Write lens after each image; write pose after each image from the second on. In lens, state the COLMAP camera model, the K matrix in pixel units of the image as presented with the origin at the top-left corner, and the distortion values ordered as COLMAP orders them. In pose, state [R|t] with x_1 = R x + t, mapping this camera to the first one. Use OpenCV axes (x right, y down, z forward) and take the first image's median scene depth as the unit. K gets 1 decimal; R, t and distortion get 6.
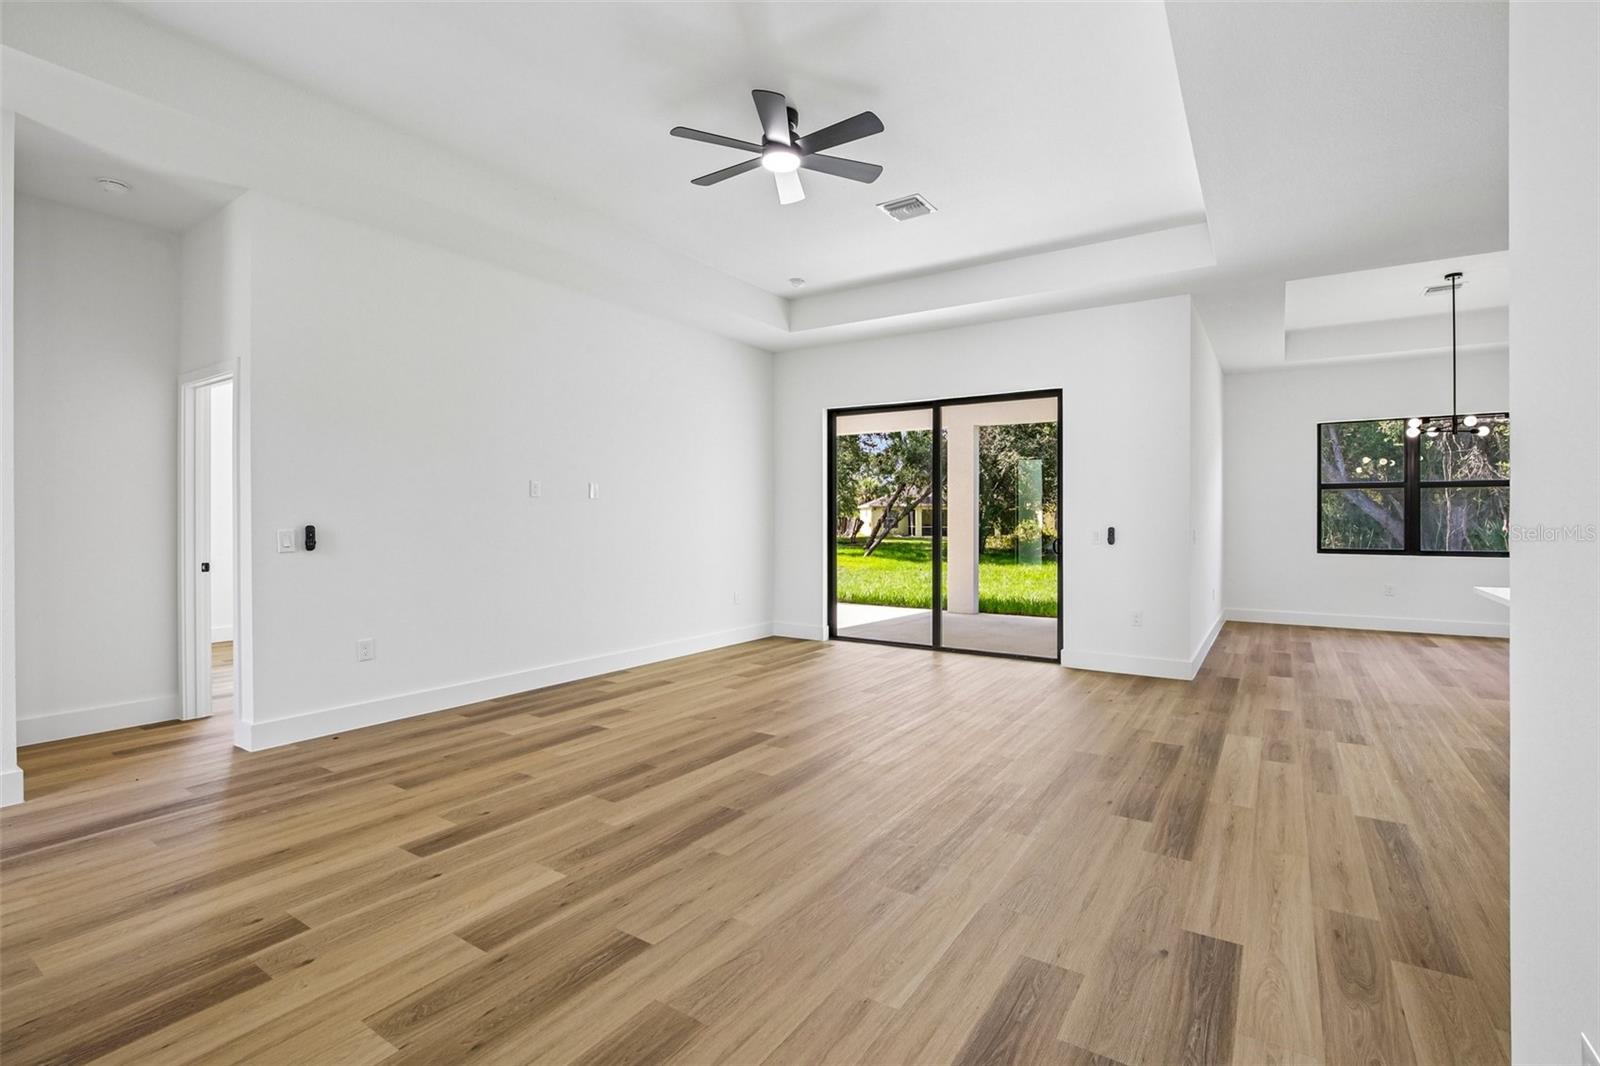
lens RADIAL K [[730.0, 0, 801.6], [0, 730.0, 524.4], [0, 0, 1]] dist [-0.037492, 0.005053]
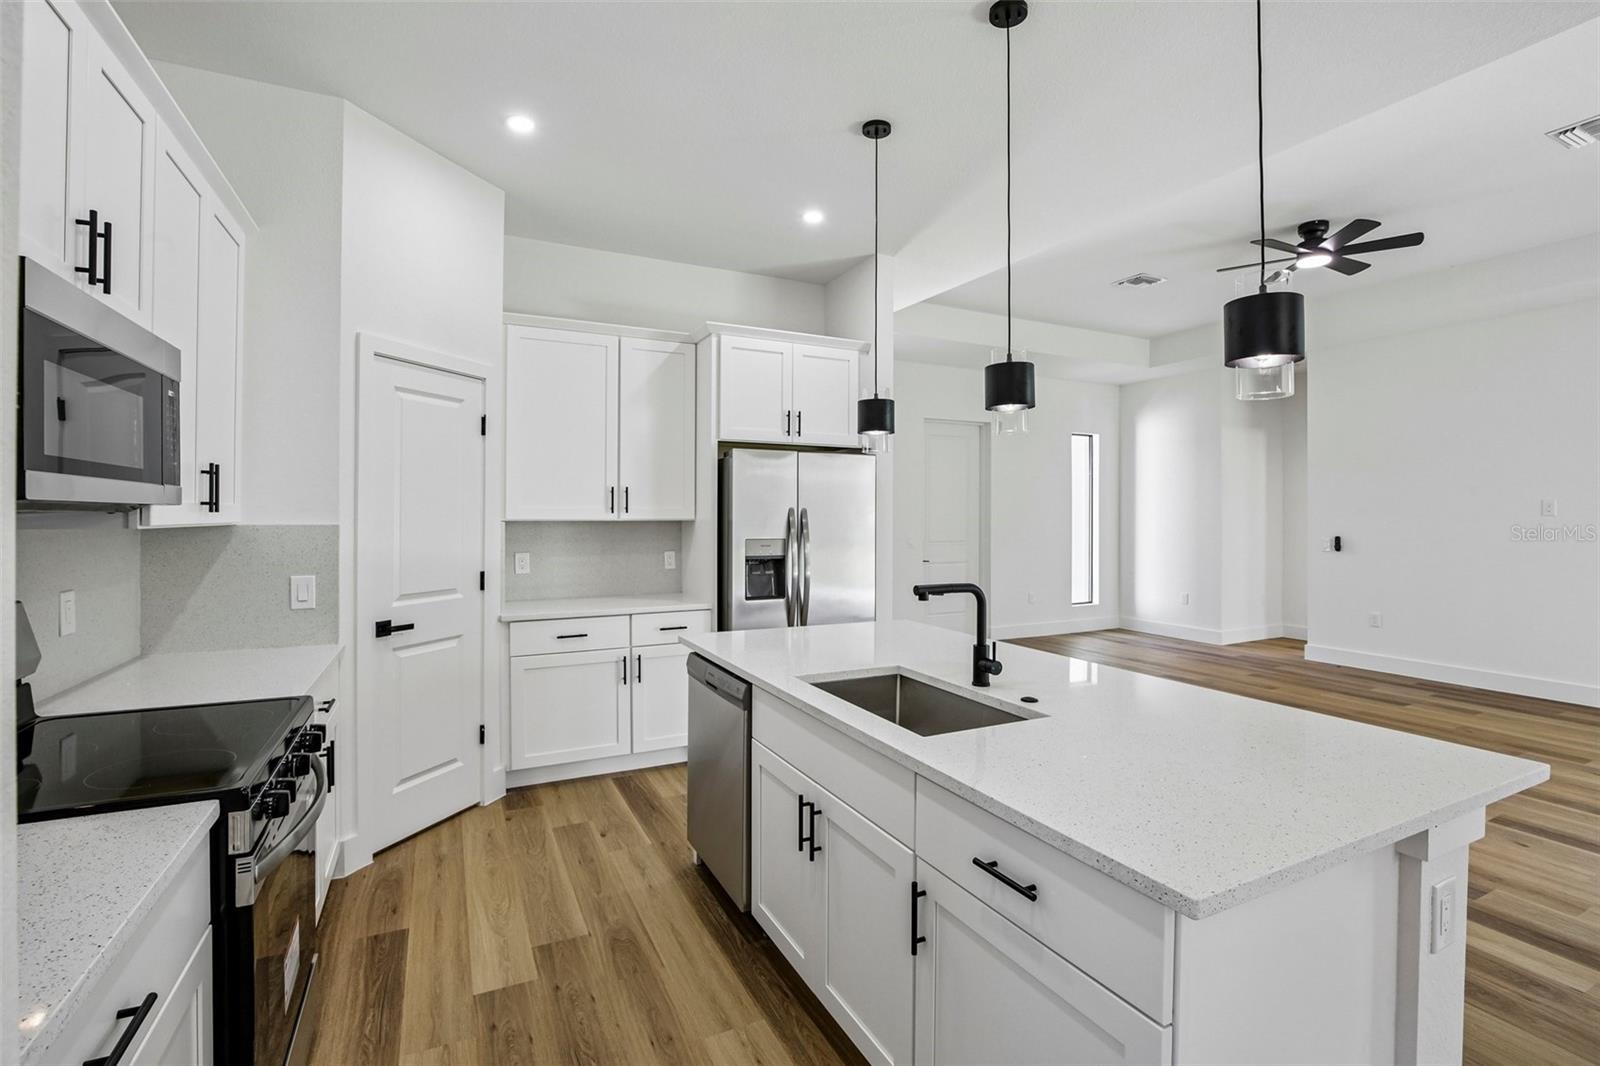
lens RADIAL K [[730.0, 0, 810.8], [0, 730.0, 517.5], [0, 0, 1]] dist [-0.037492, 0.005053]
pose [[-0.501613, 0.000643, -0.865092, 1.238726], [-0.005847, 0.999974, 0.004134, -0.038854], [0.865073, 0.007132, -0.501596, 0.693004]]
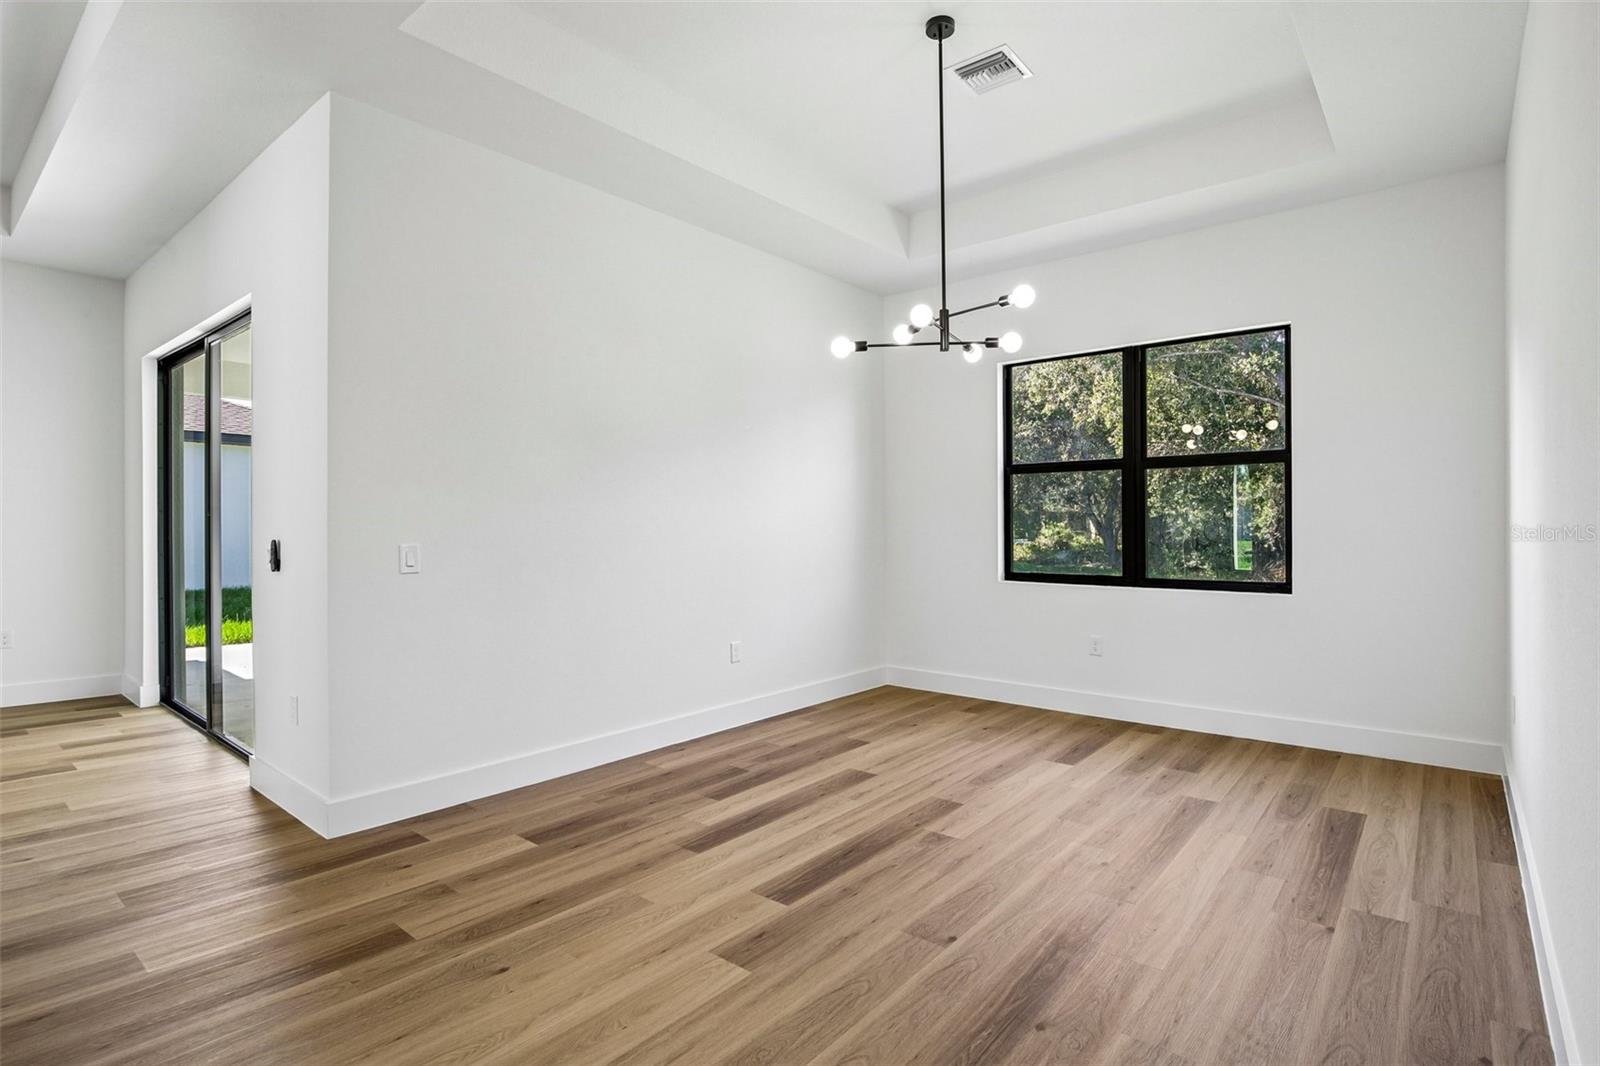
lens RADIAL K [[796.3, 0, 812.4], [0, 796.3, 528.2], [0, 0, 1]] dist [-0.033020, 0.000138]
pose [[0.994458, -0.002851, -0.105100, 1.182330], [0.003271, 0.999987, 0.003832, -0.011338], [0.105088, -0.004154, 0.994454, 0.590634]]
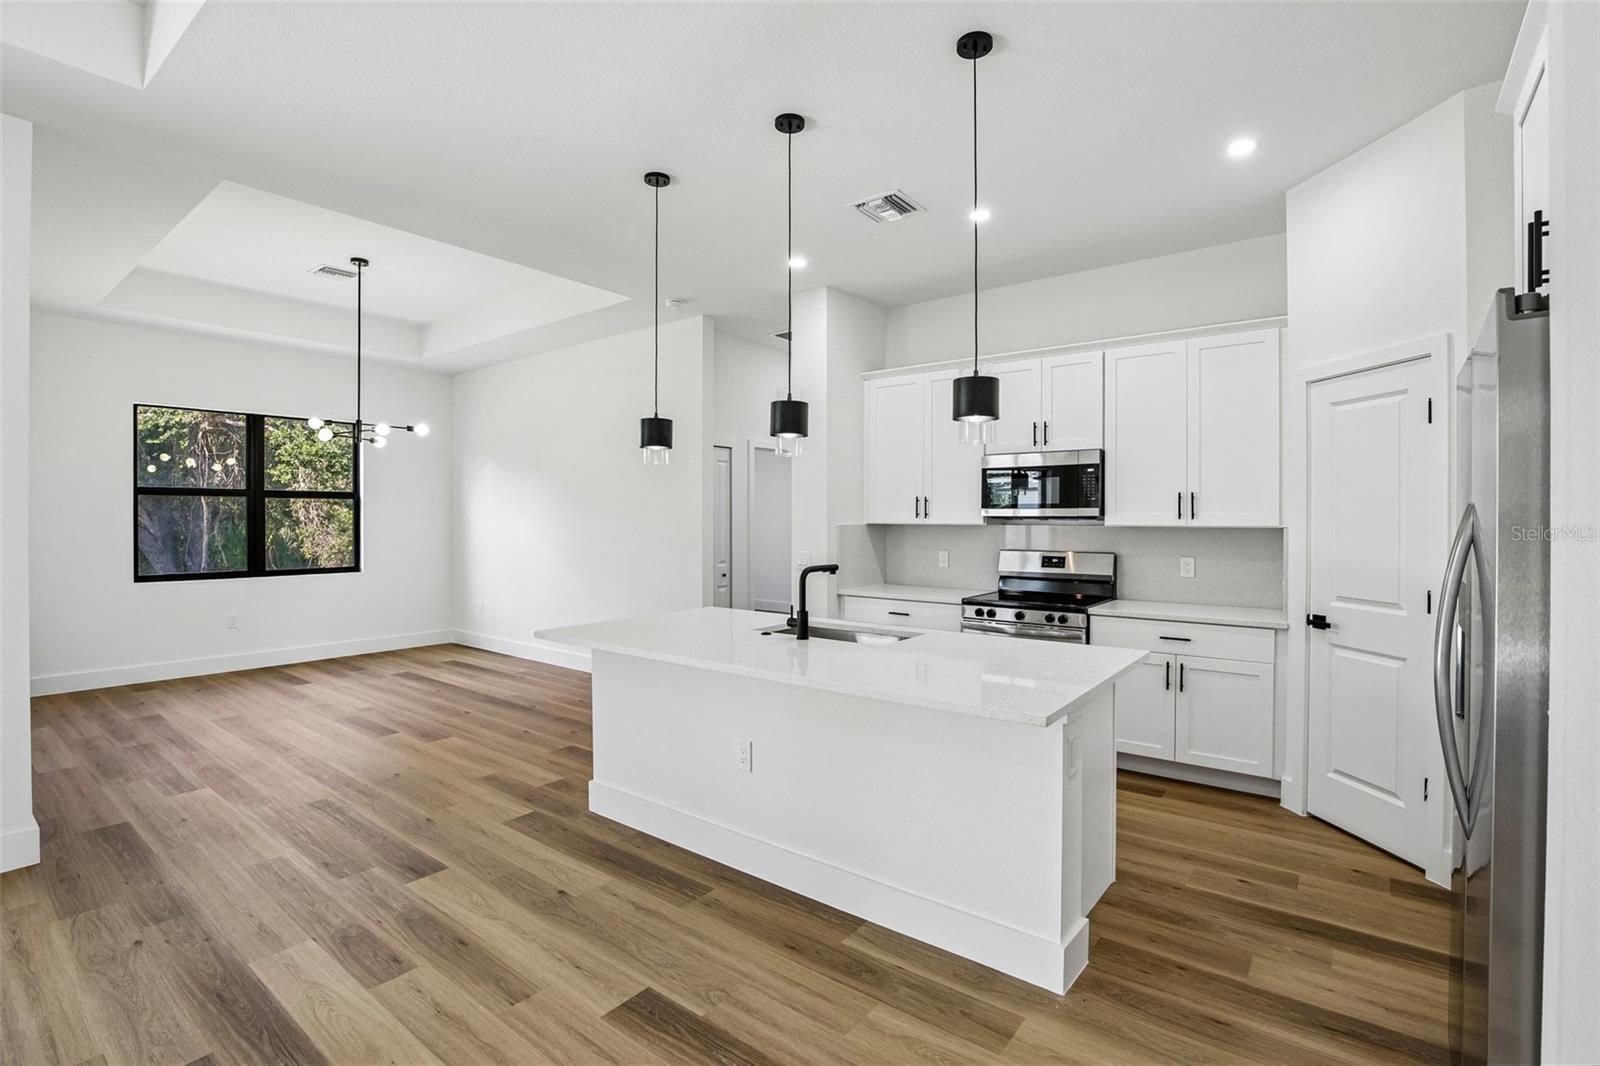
lens RADIAL K [[730.0, 0, 818.7], [0, 730.0, 532.8], [0, 0, 1]] dist [-0.037492, 0.005053]
pose [[0.058211, -0.019191, 0.998120, 0.081531], [0.003249, 0.999814, 0.019034, -0.039938], [-0.998299, 0.002135, 0.058262, 0.494897]]
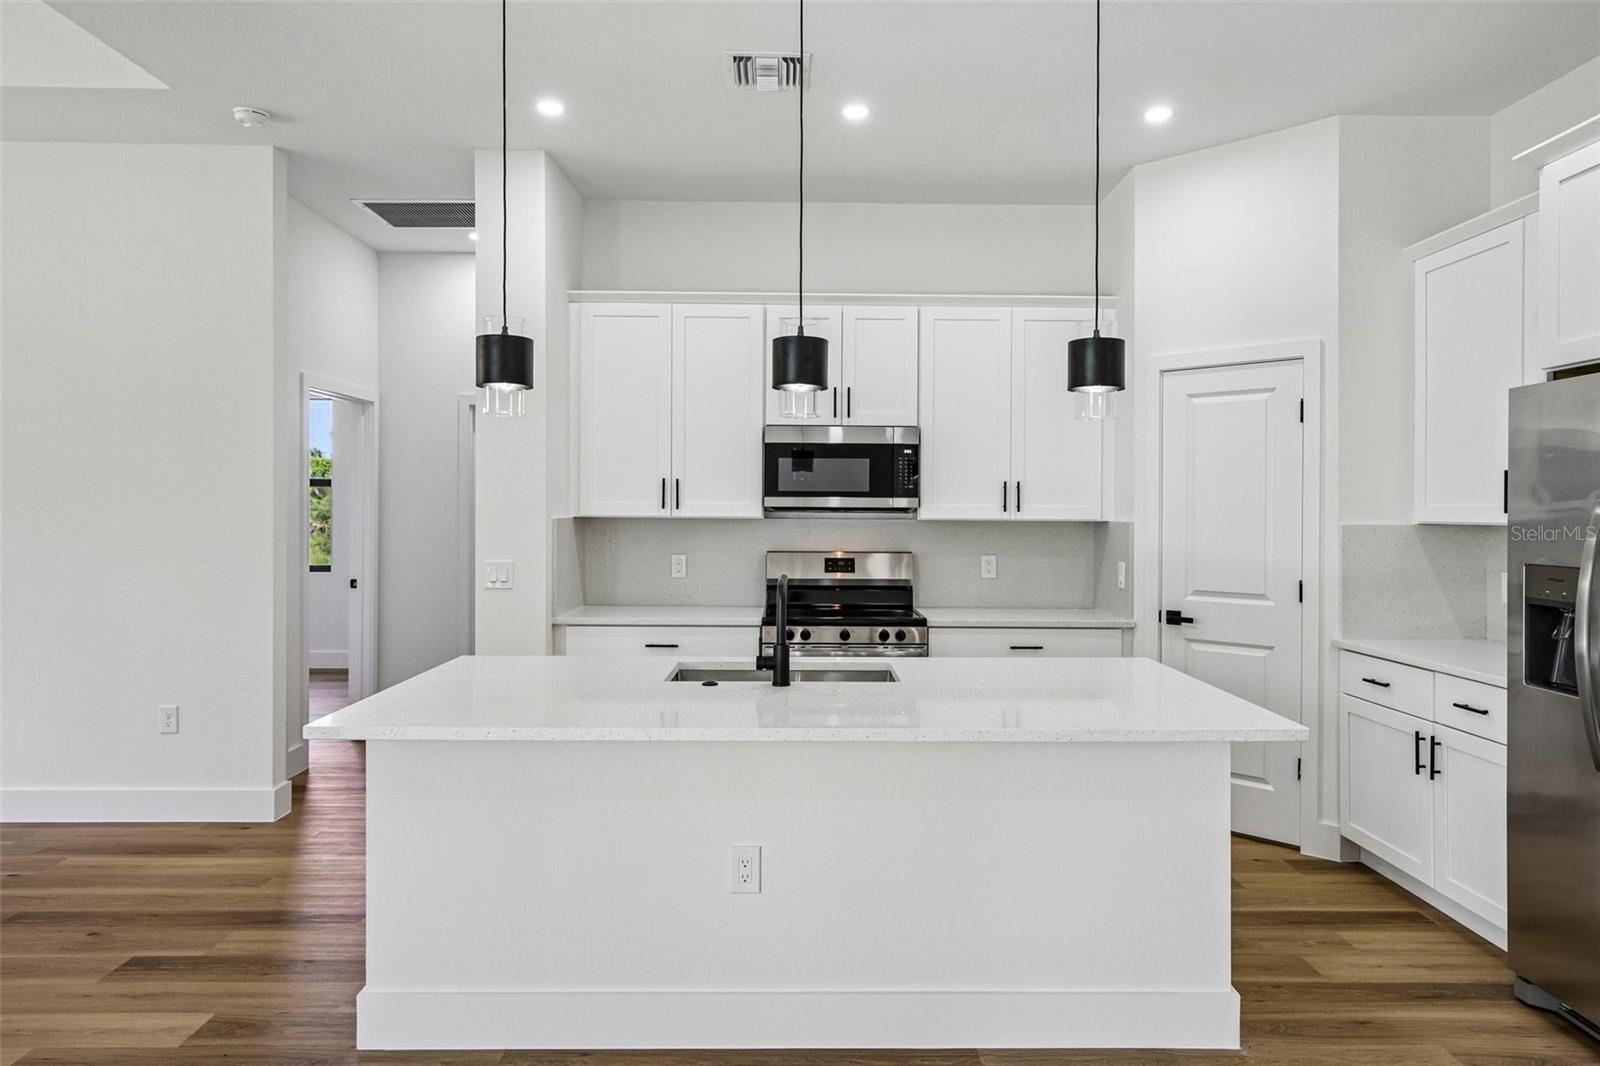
lens RADIAL K [[1007.4, 0, 815.7], [0, 1007.4, 530.0], [0, 0, 1]] dist [-0.004299, 0.002207]
pose [[-0.563778, -0.017816, 0.825734, 0.217554], [-0.002611, 0.999801, 0.019789, -0.039667], [-0.825922, 0.009001, -0.563712, 0.896775]]
